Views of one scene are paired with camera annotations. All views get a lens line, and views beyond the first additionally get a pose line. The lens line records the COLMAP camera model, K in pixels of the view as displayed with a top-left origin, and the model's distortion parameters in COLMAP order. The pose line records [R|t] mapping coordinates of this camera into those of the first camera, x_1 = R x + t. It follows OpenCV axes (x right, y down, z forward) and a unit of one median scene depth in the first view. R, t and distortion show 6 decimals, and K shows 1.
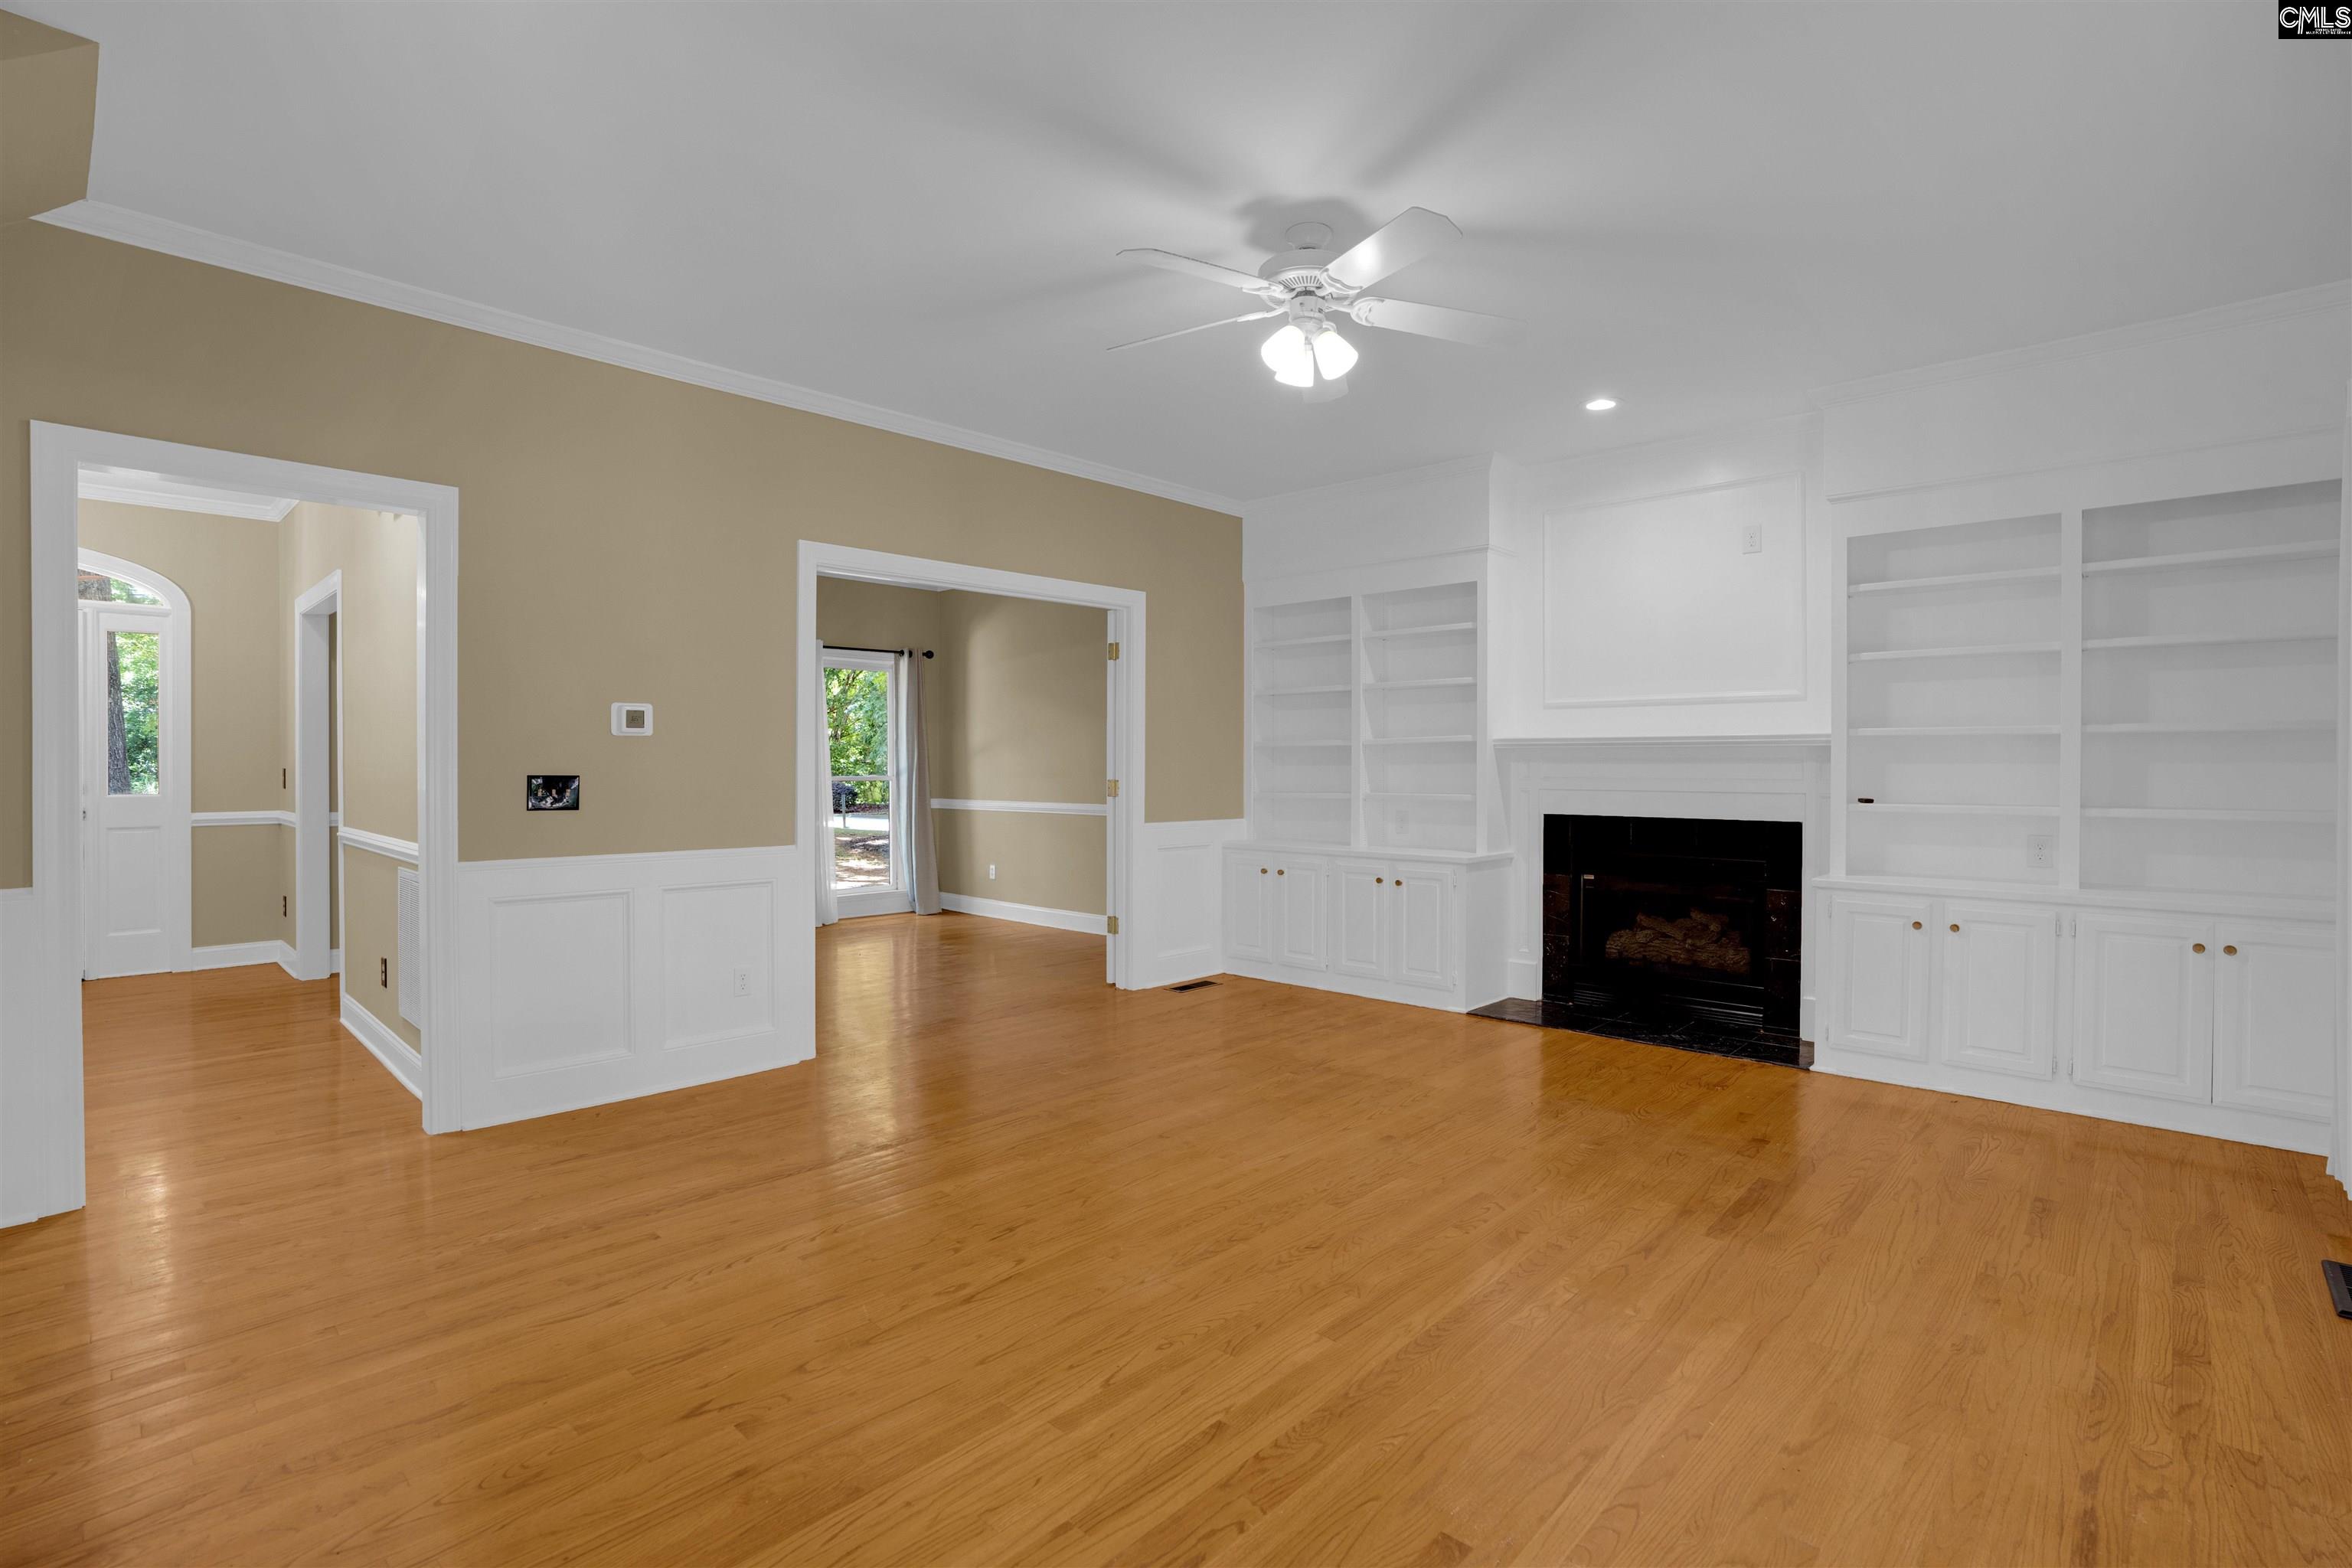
lens RADIAL K [[1063.3, 0, 1176.0], [0, 1063.3, 784.0], [0, 0, 1]] dist [-0.046138, 0.000020]
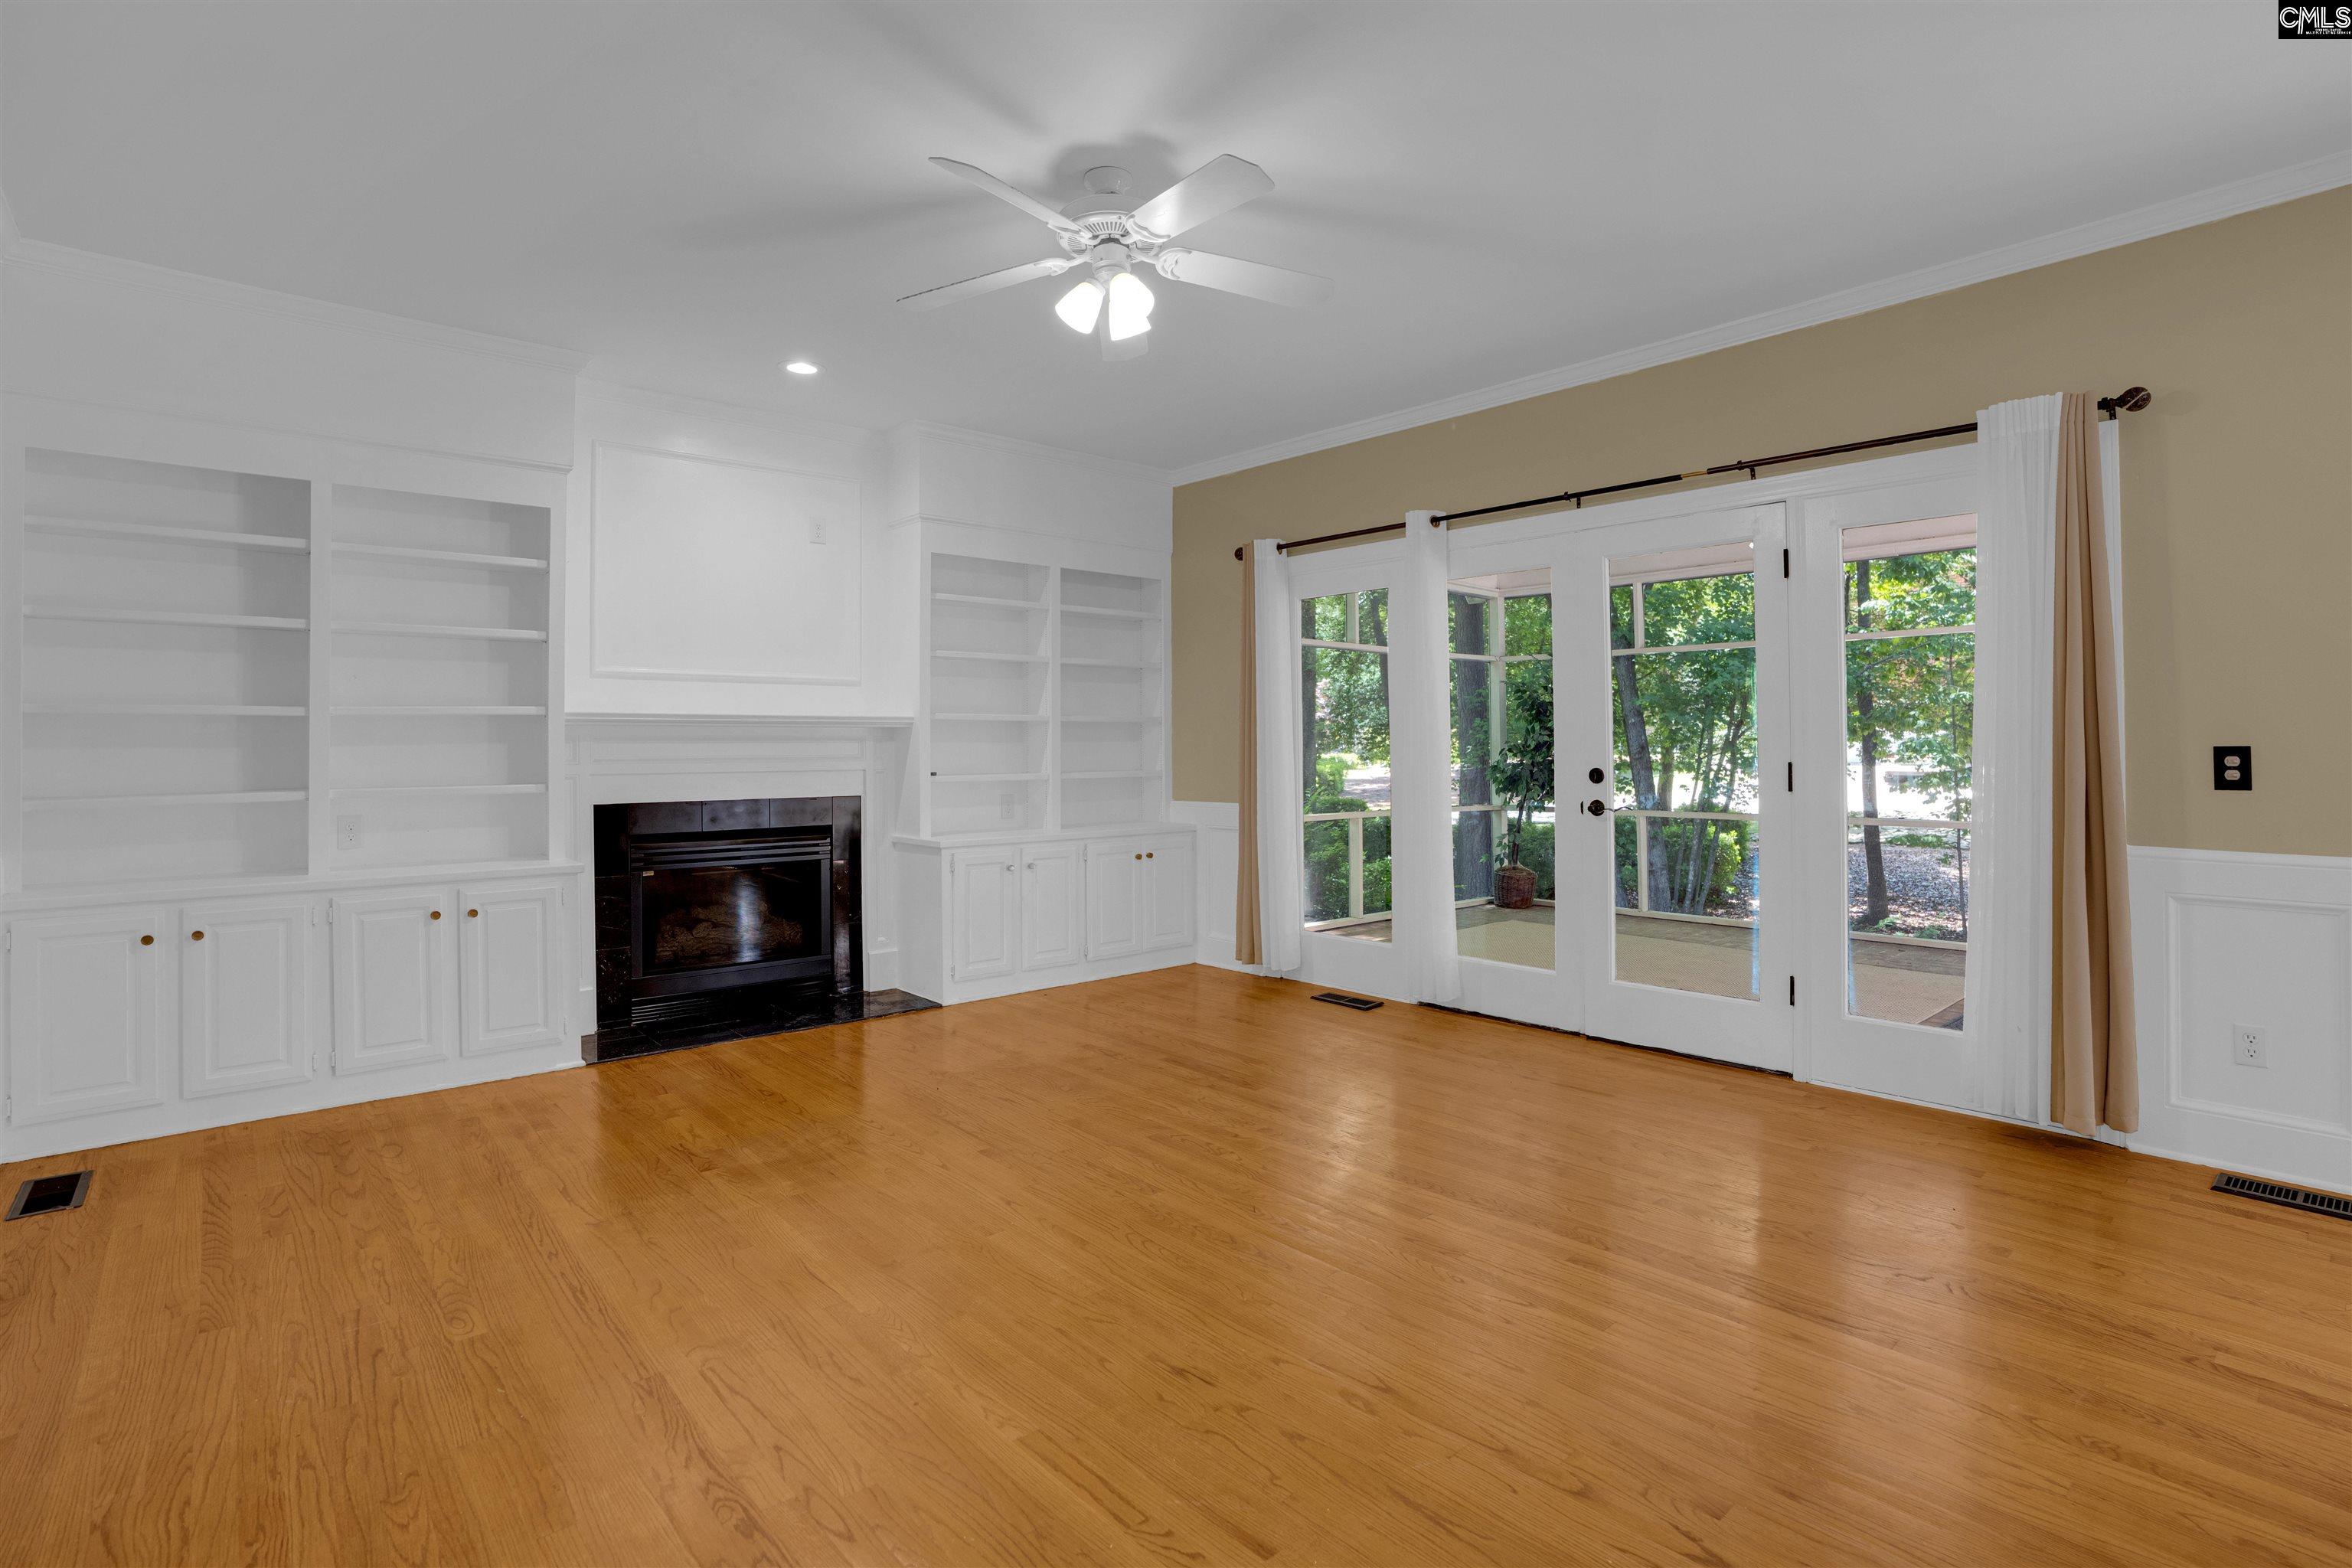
lens RADIAL K [[1123.8, 0, 1175.2], [0, 1123.8, 736.9], [0, 0, 1]] dist [-0.051014, 0.000185]
pose [[0.110199, 0.008284, 0.993875, -0.583082], [0.022717, 0.999683, -0.010851, -0.005739], [-0.993650, 0.023773, 0.109976, 0.574250]]
